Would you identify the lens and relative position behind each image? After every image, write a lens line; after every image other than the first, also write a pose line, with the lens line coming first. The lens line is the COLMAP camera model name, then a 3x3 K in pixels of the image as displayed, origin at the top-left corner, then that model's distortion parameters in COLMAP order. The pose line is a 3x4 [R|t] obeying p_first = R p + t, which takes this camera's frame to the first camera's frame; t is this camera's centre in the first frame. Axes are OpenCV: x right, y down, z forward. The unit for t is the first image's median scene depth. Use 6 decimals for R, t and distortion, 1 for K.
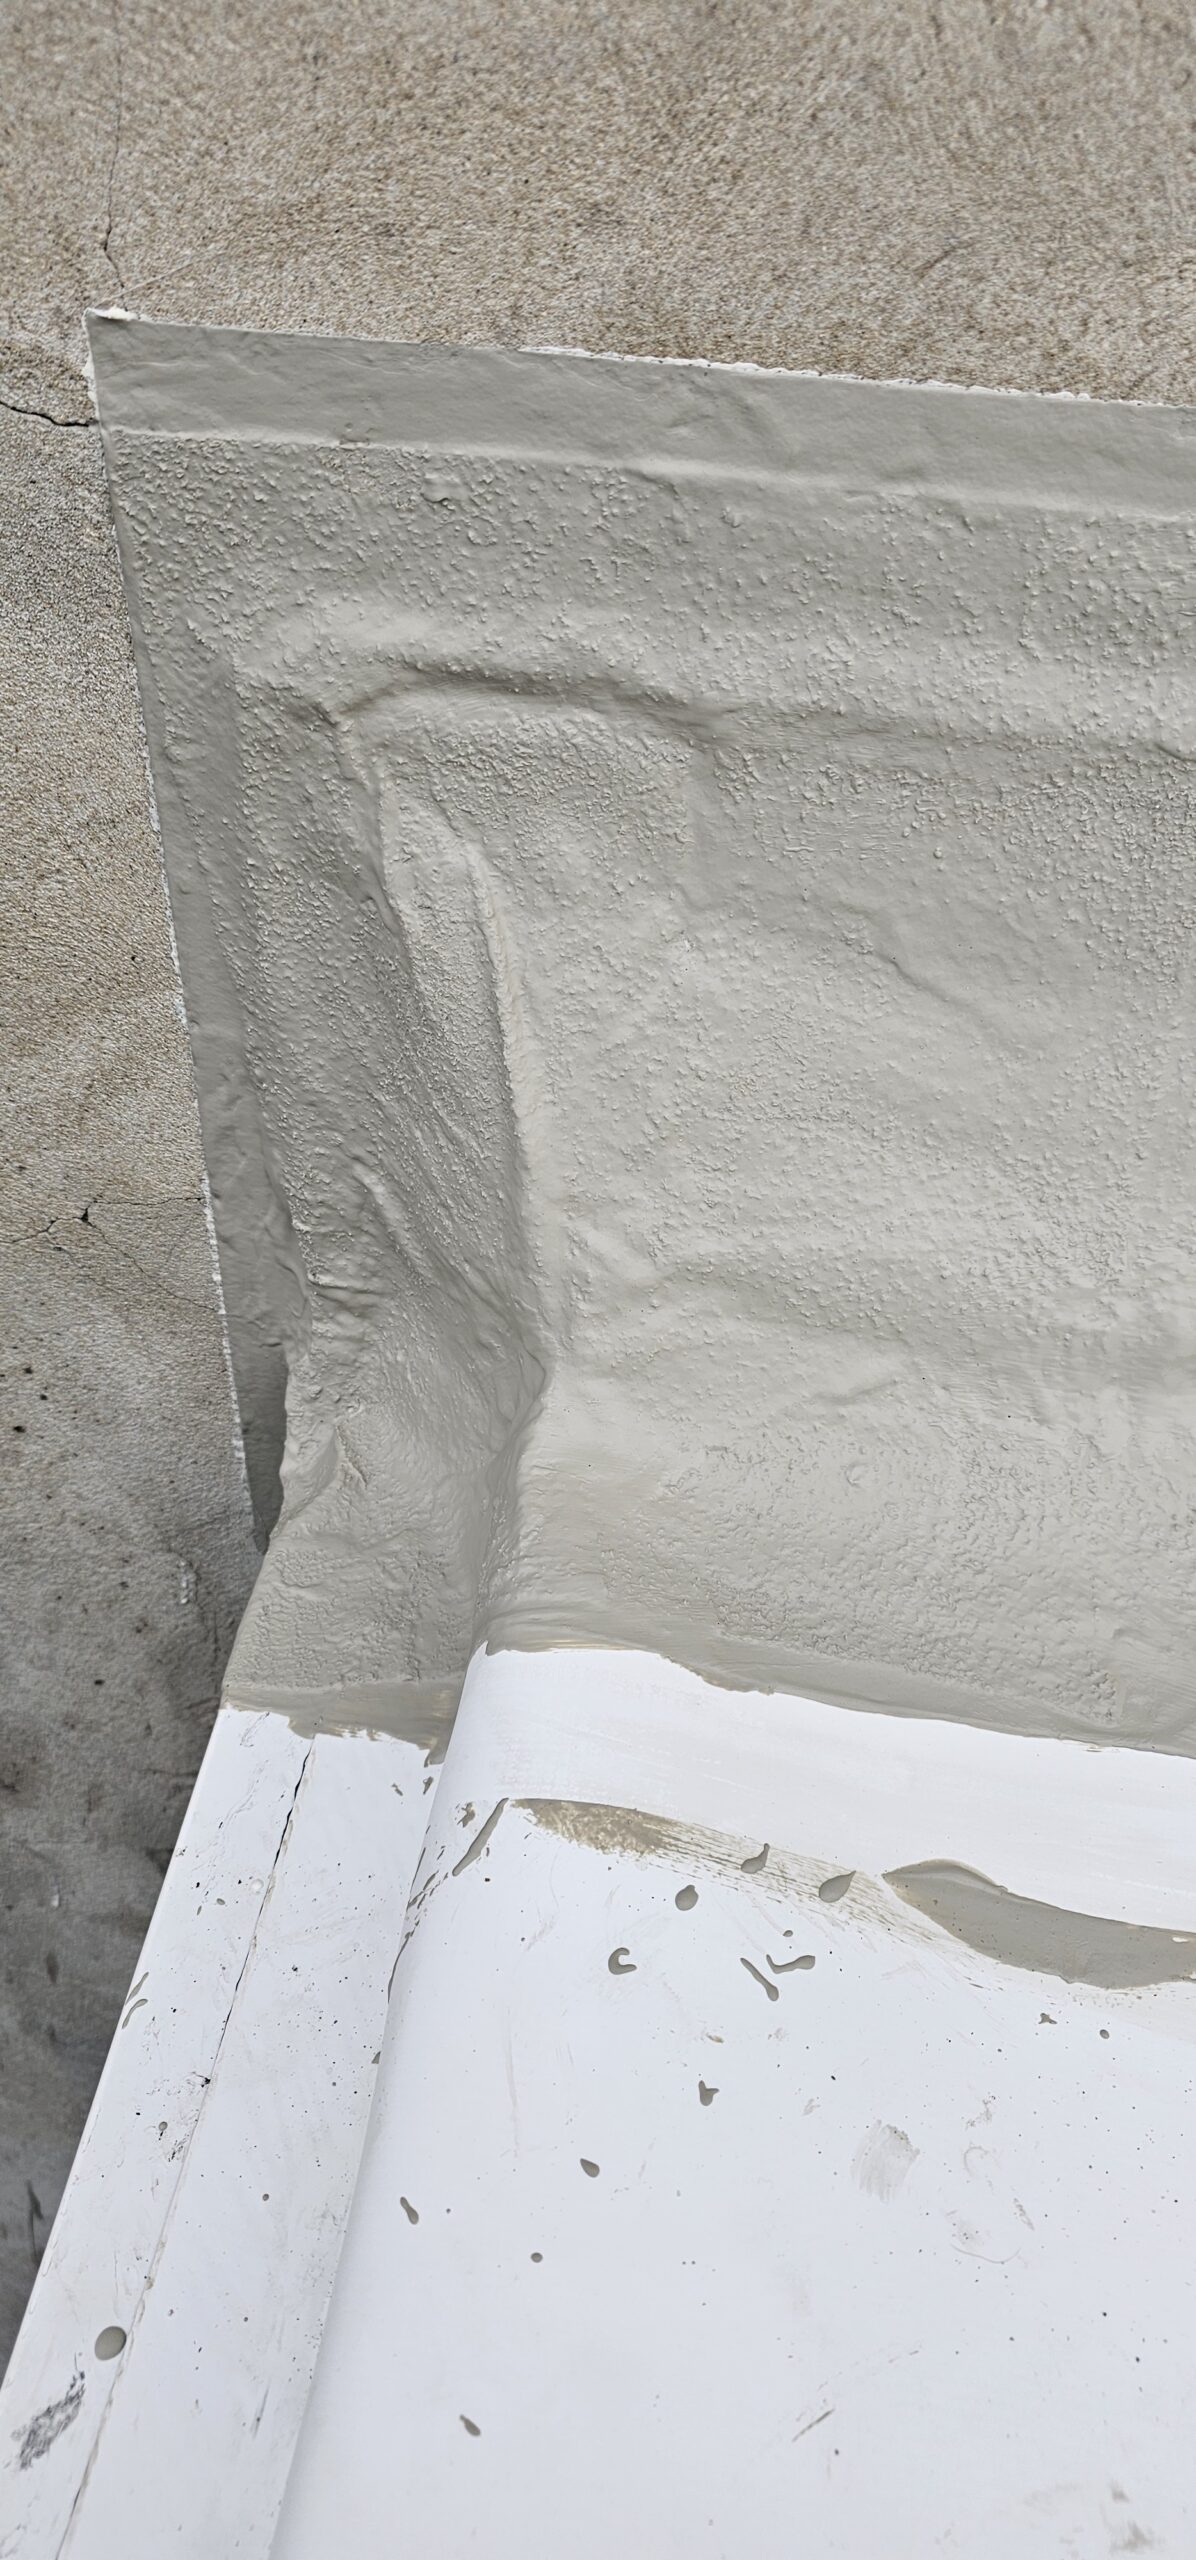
lens RADIAL K [[1689.0, 0, 599.7], [0, 1689.0, 1290.1], [0, 0, 1]] dist [0.049085, -0.035802]
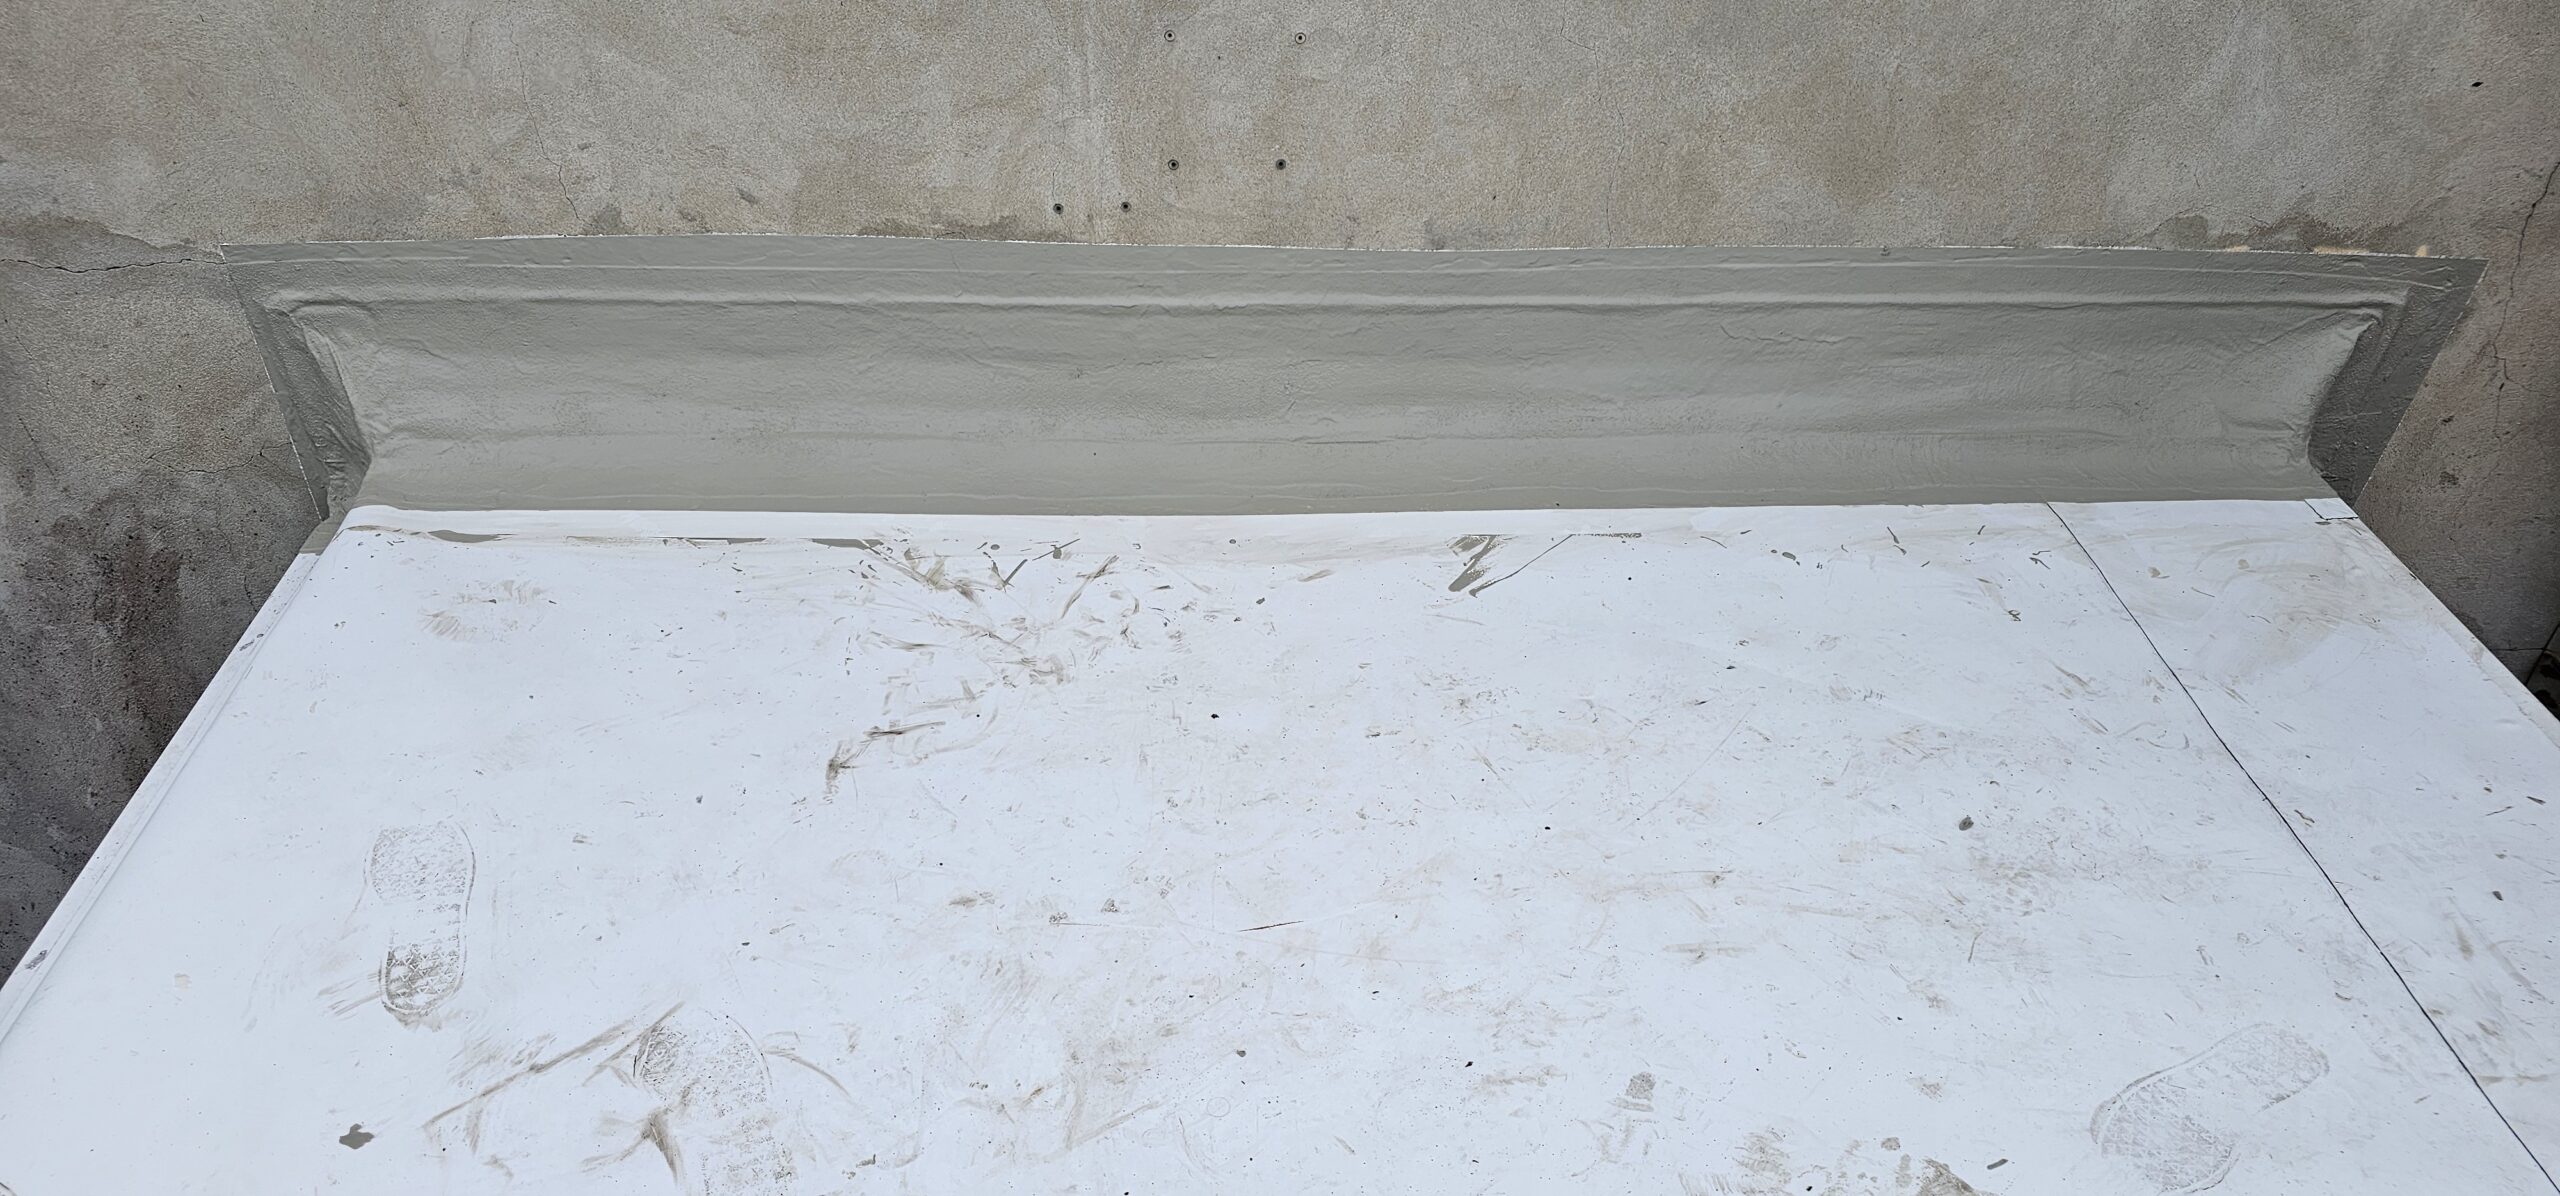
lens RADIAL K [[1689.0, 0, 1226.0], [0, 1689.0, 643.0], [0, 0, 1]] dist [0.049085, -0.035802]
pose [[0.984935, -0.140124, 0.101331, 1.668988], [0.152137, 0.980728, -0.122585, 1.424694], [-0.082201, 0.136154, 0.987272, -3.498837]]
